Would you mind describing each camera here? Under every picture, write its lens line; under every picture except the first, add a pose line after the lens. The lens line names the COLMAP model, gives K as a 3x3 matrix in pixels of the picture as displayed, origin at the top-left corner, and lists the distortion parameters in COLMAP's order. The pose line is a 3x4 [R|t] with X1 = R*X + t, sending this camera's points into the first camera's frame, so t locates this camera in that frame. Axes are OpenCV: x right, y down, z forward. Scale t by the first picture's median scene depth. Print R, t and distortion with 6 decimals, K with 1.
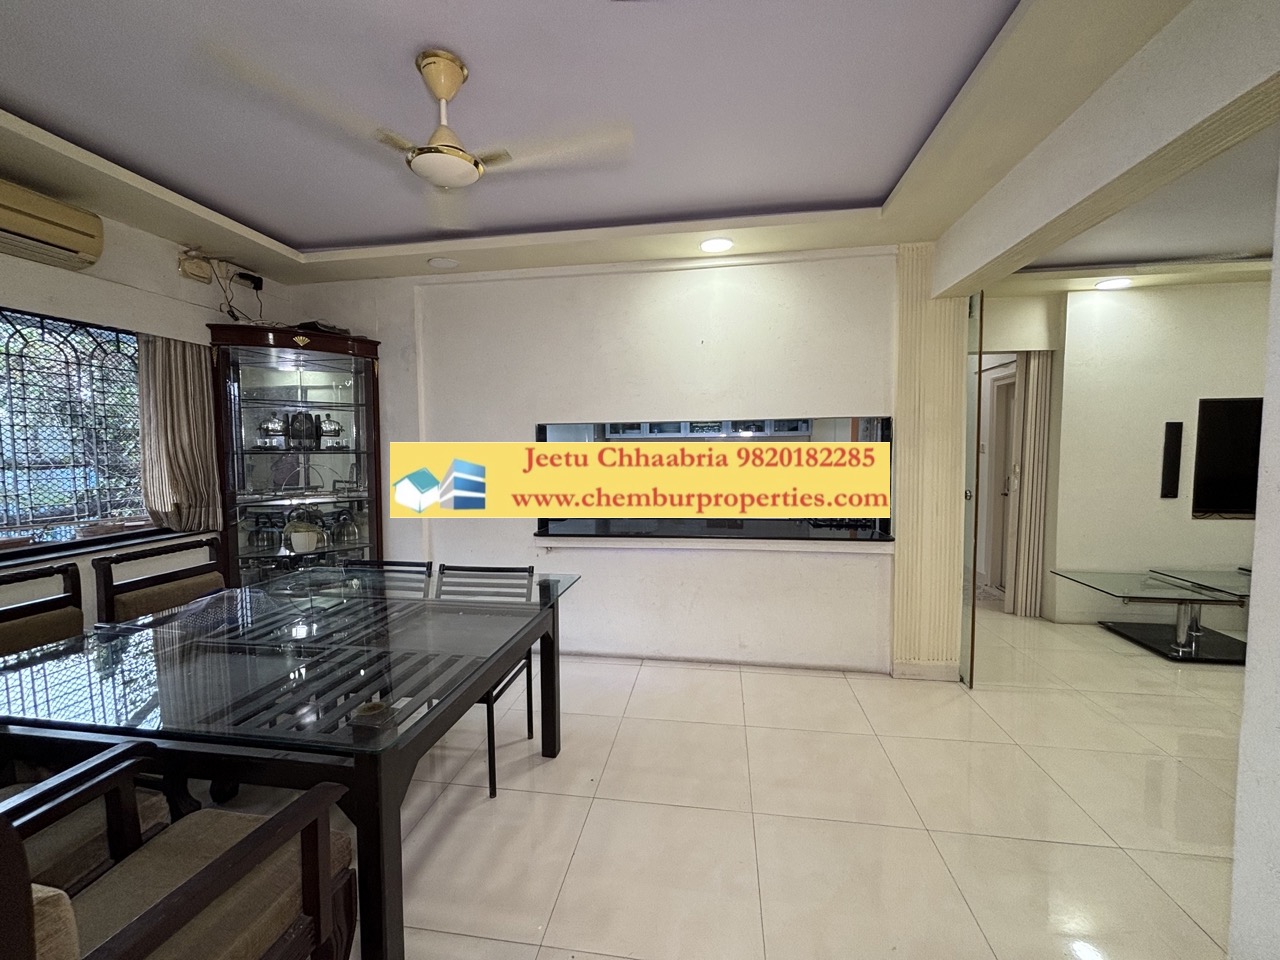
lens RADIAL K [[523.4, 0, 636.0], [0, 523.4, 481.3], [0, 0, 1]] dist [0.001026, 0.000273]
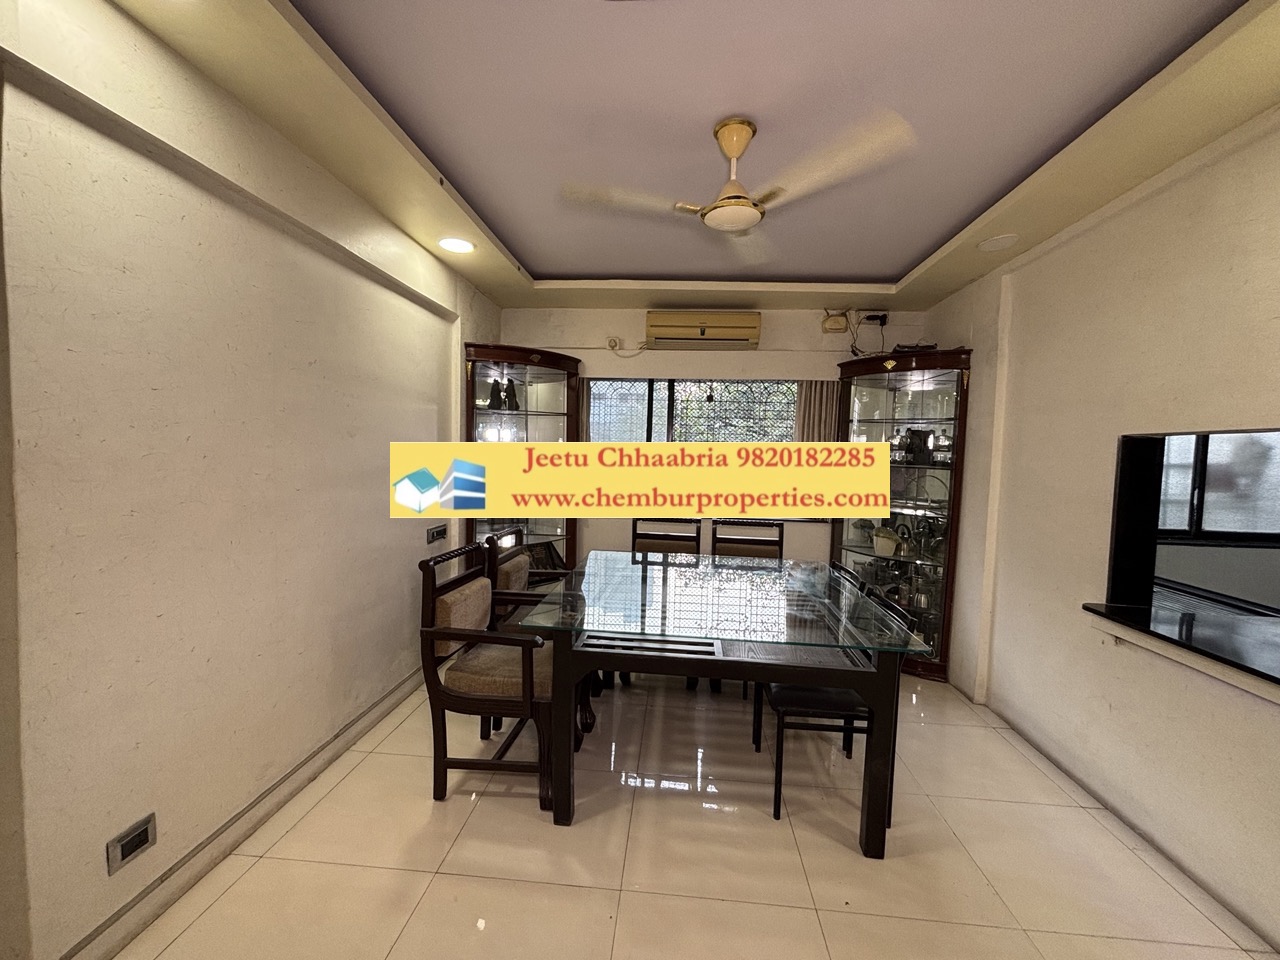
lens RADIAL K [[523.4, 0, 634.7], [0, 523.4, 475.0], [0, 0, 1]] dist [0.001026, 0.000273]
pose [[0.074945, 0.057832, -0.995509, 0.430827], [-0.101073, 0.993616, 0.050113, -0.037564], [0.992052, 0.096863, 0.080312, 0.400429]]
